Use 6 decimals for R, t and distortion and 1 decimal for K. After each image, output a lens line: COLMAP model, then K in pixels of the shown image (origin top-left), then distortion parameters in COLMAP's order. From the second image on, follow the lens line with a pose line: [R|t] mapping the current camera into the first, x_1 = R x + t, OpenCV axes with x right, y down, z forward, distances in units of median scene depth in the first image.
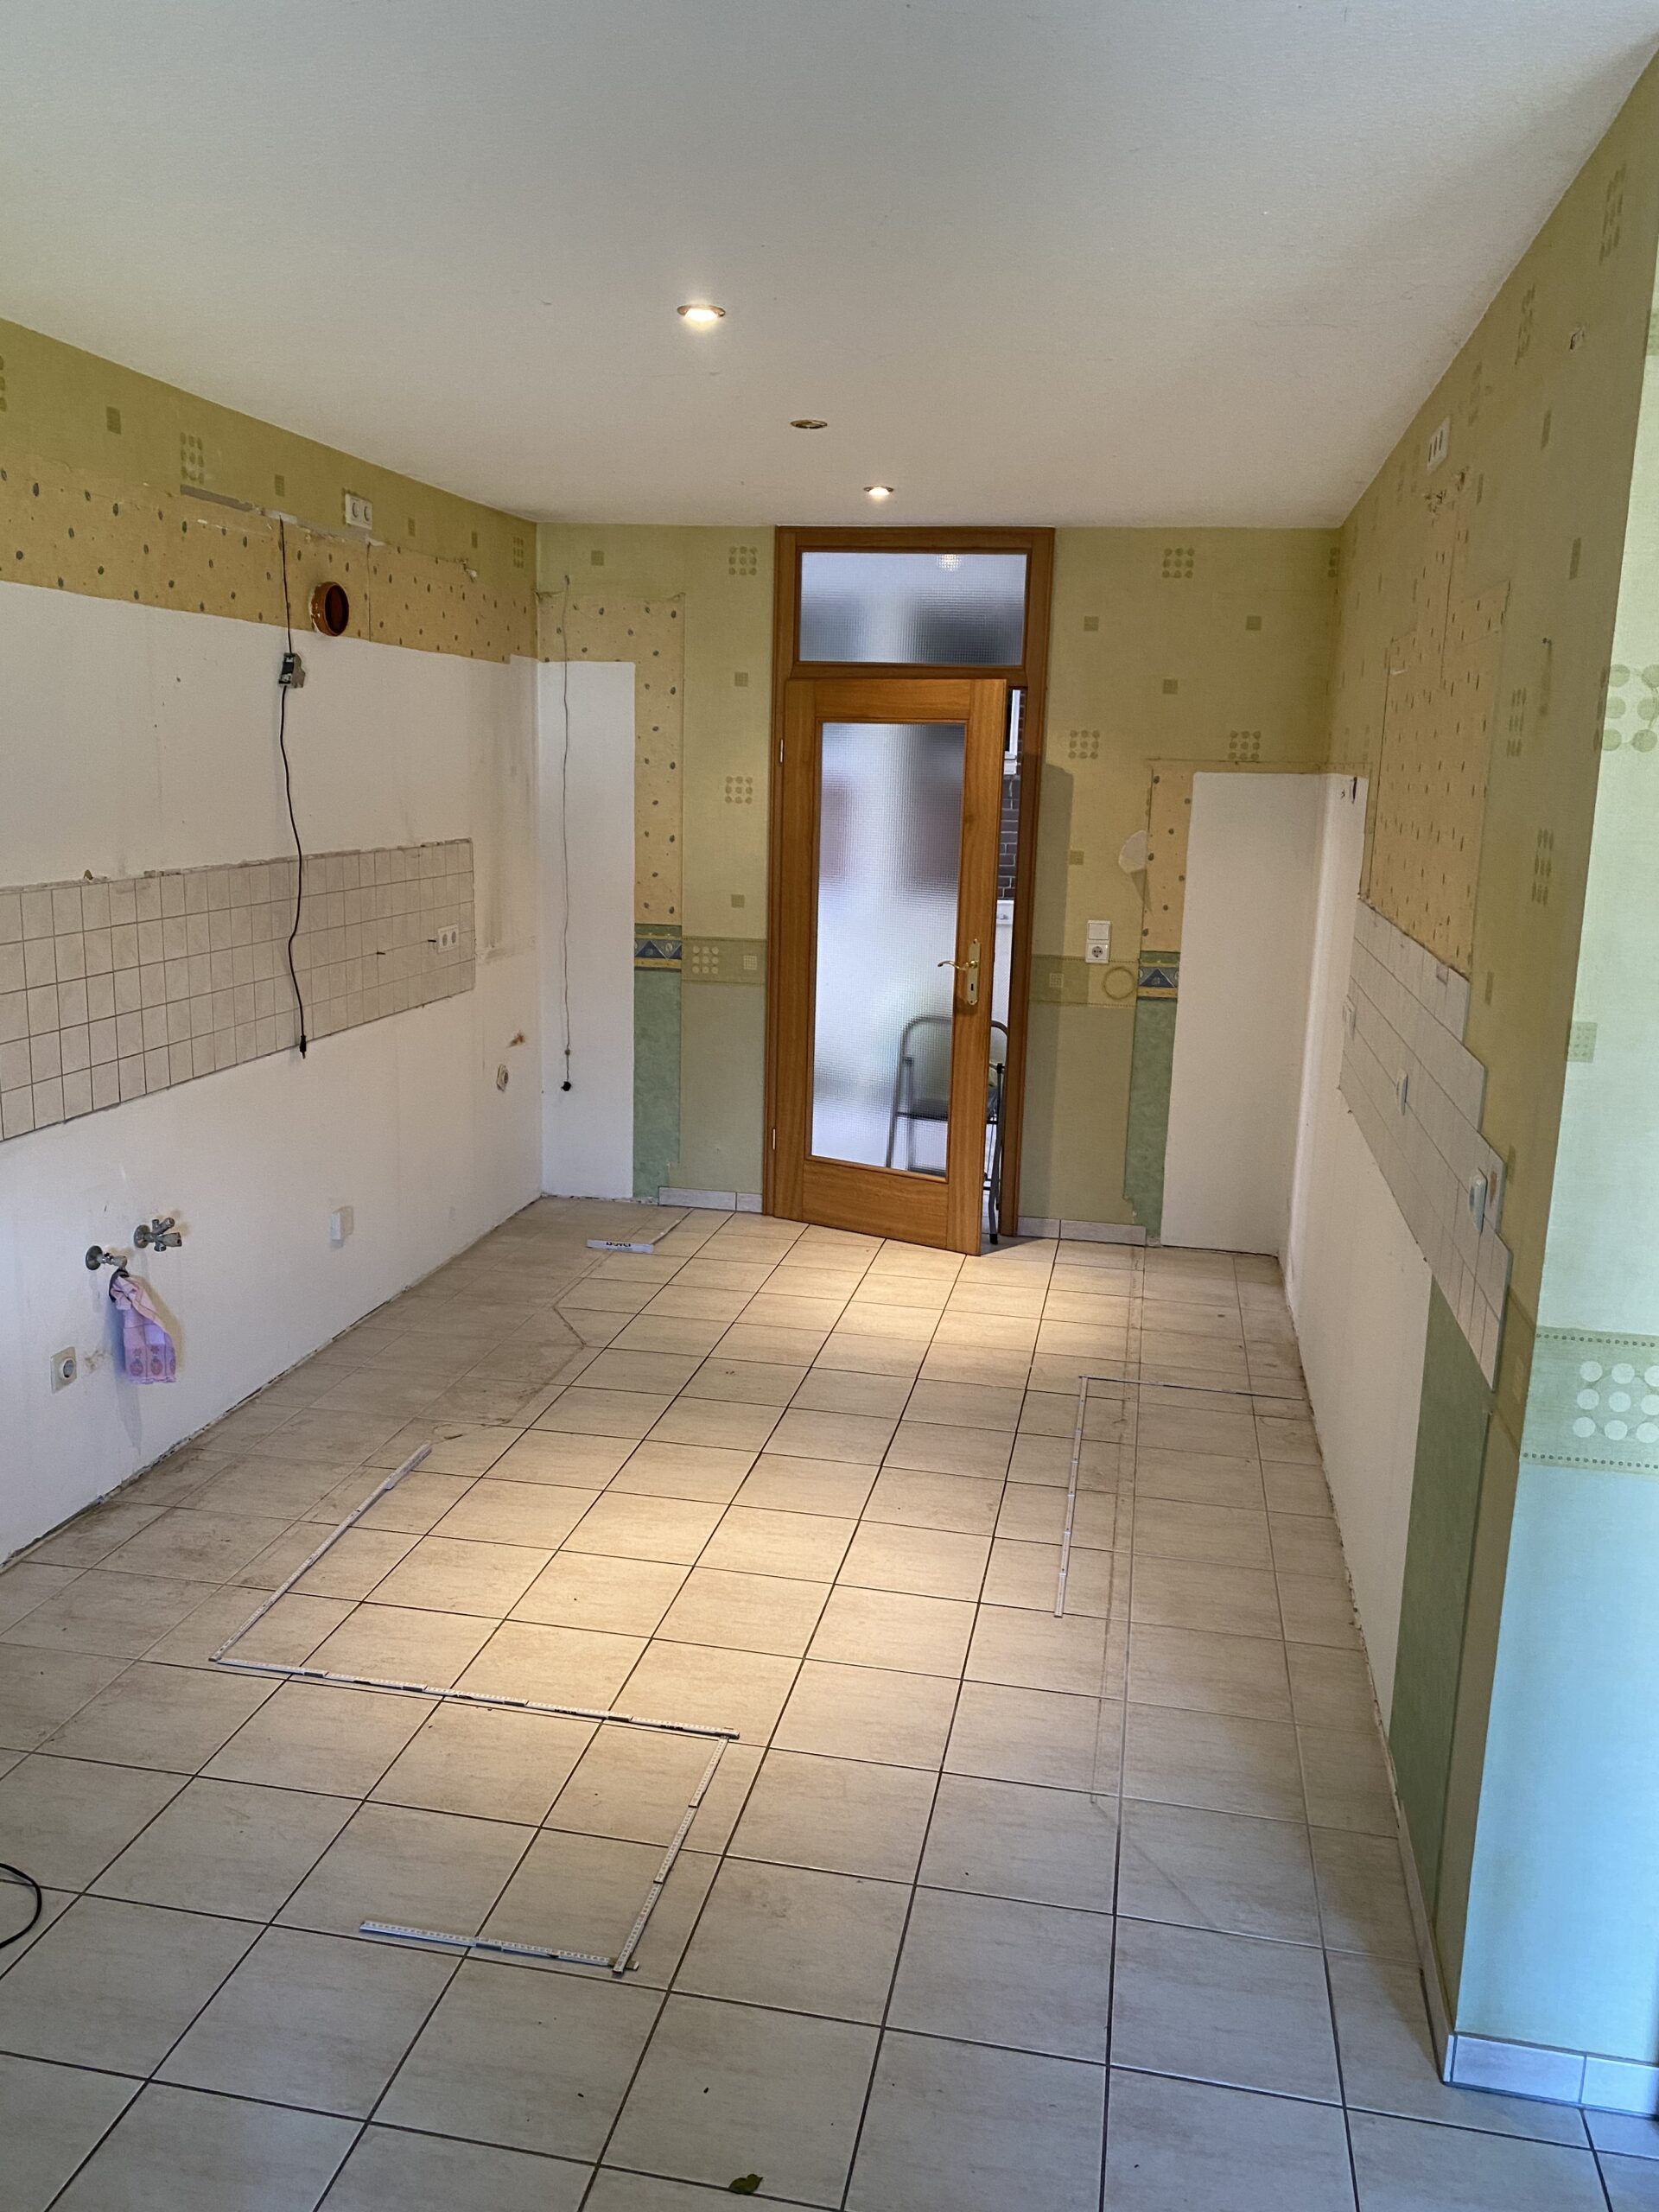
lens RADIAL K [[1700.0, 0, 829.5], [0, 1700.0, 1106.0], [0, 0, 1]] dist [0.002834, 0.002235]
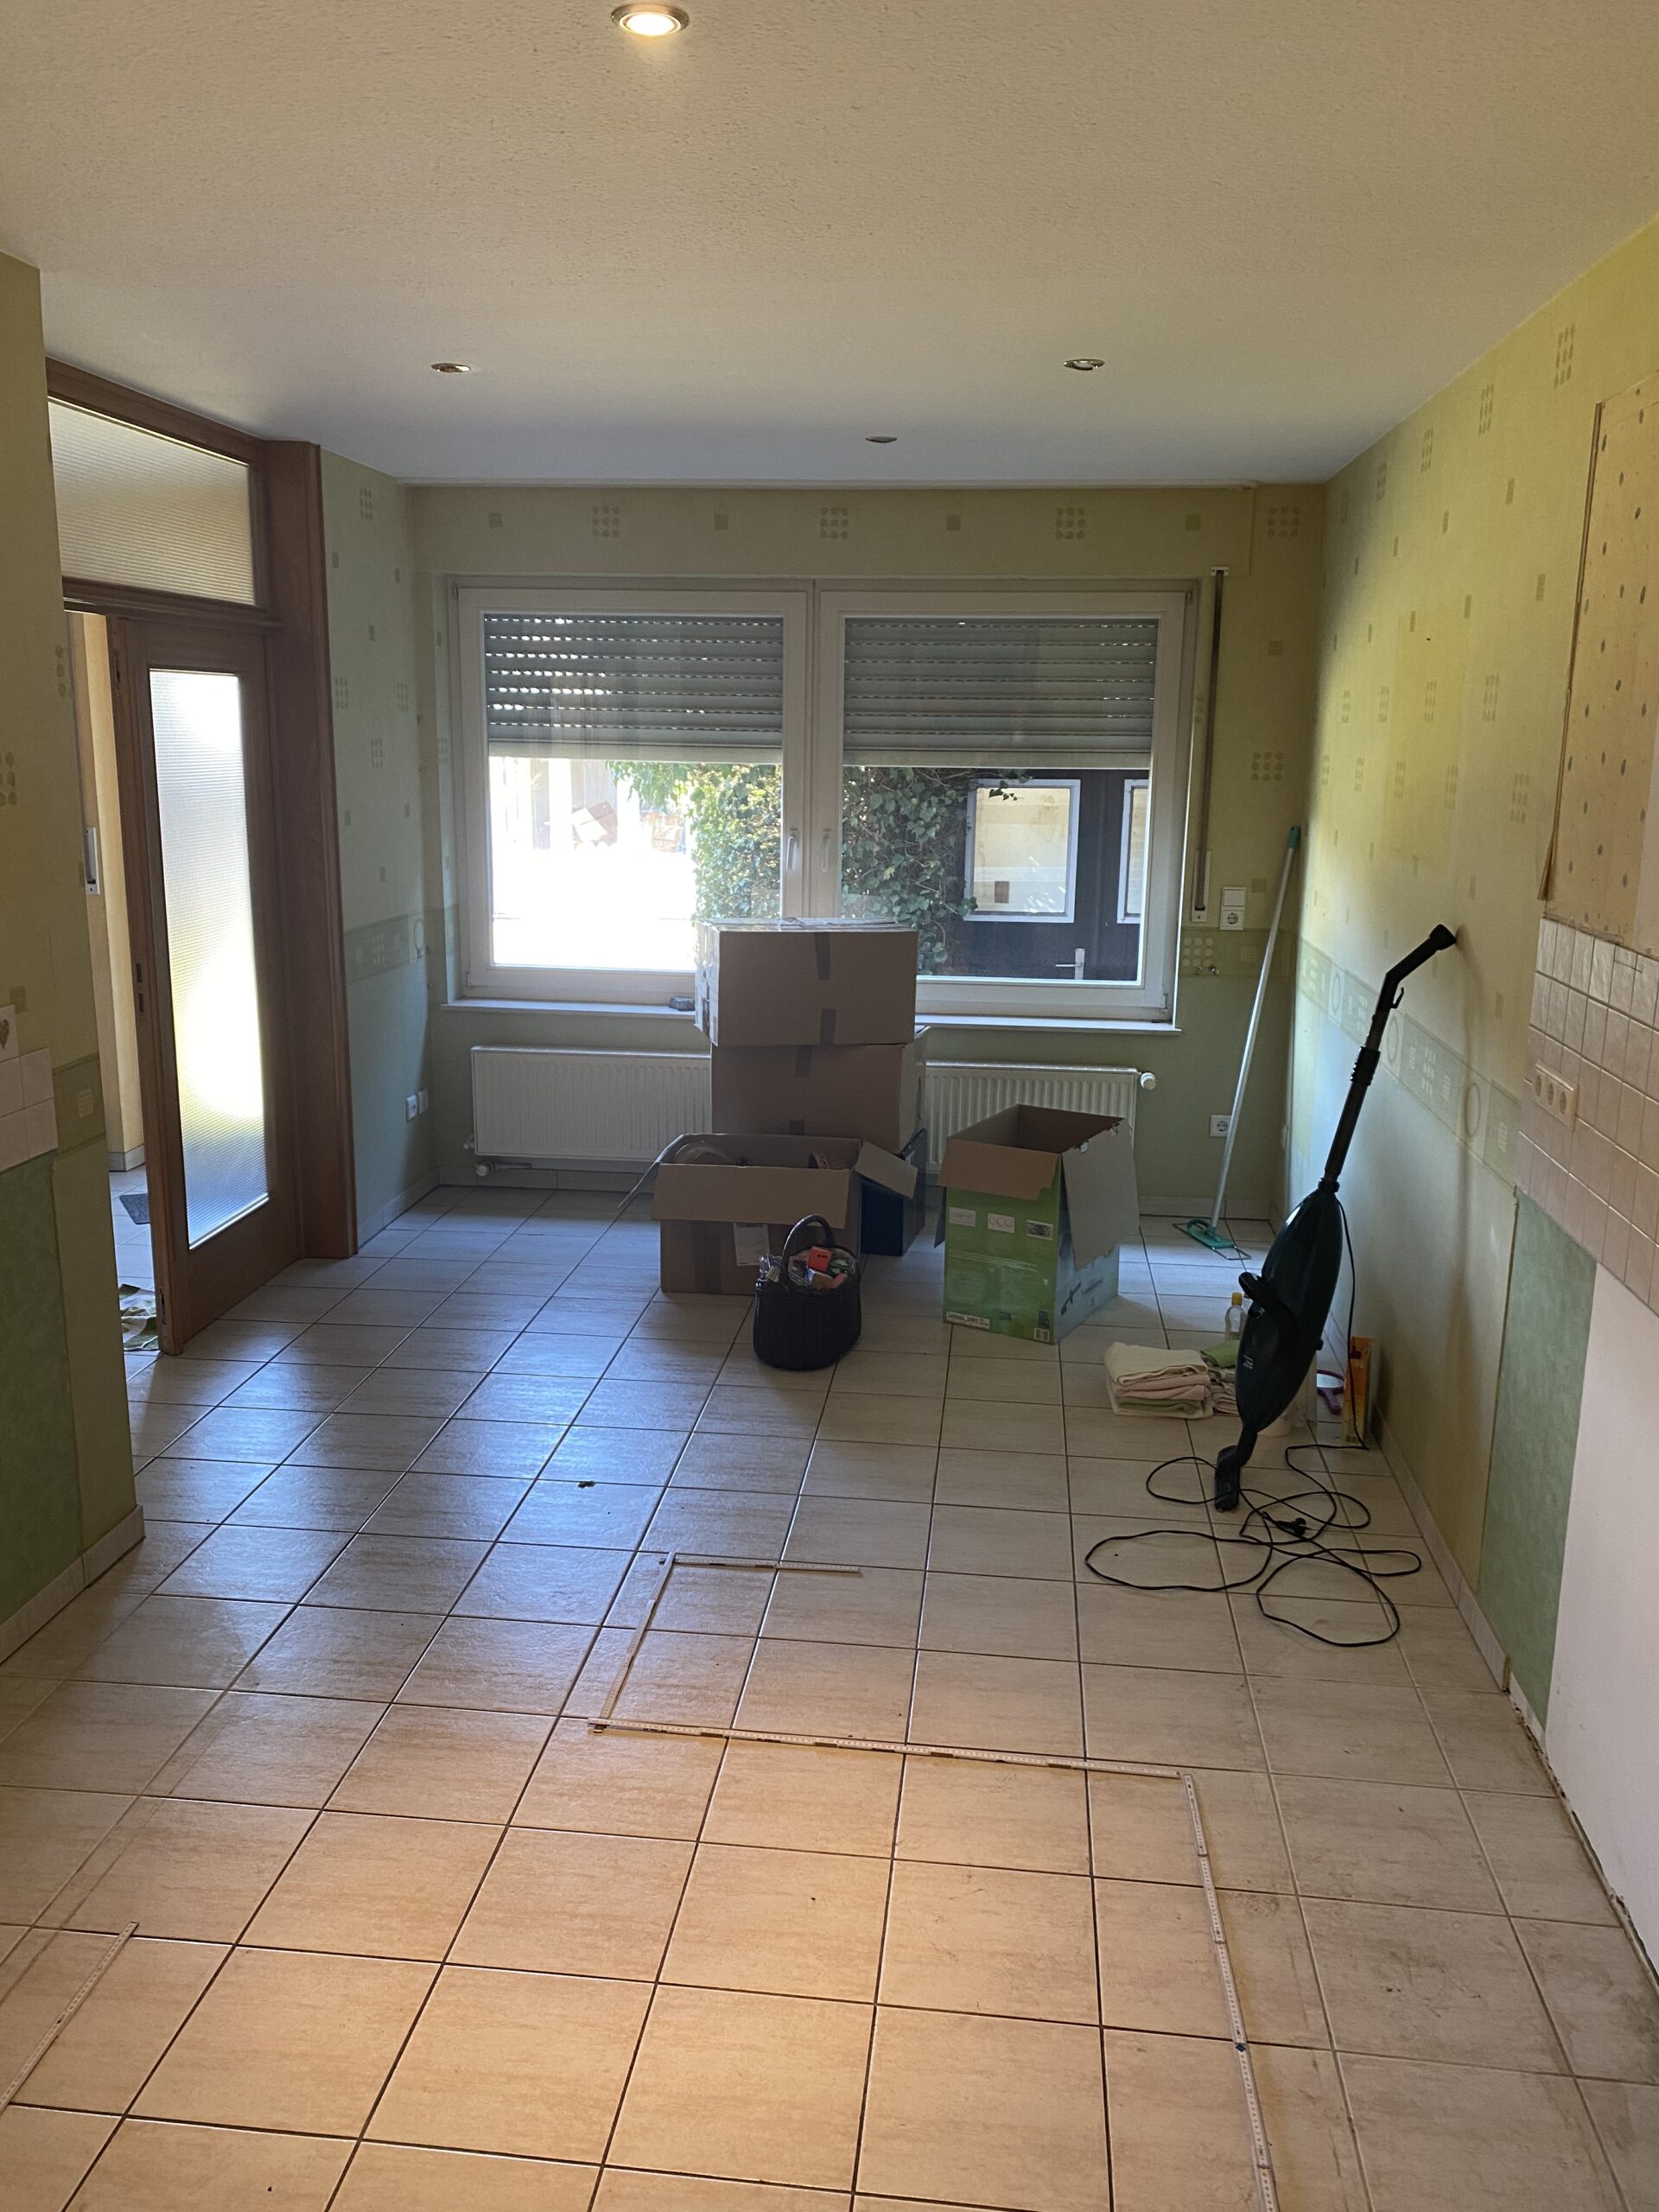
lens RADIAL K [[1700.0, 0, 829.5], [0, 1700.0, 1106.0], [0, 0, 1]] dist [0.002834, 0.002235]
pose [[-0.995956, -0.023731, -0.086649, -0.089515], [-0.057311, 0.910572, 0.409359, -0.333331], [0.069185, 0.412670, -0.908250, 1.599430]]
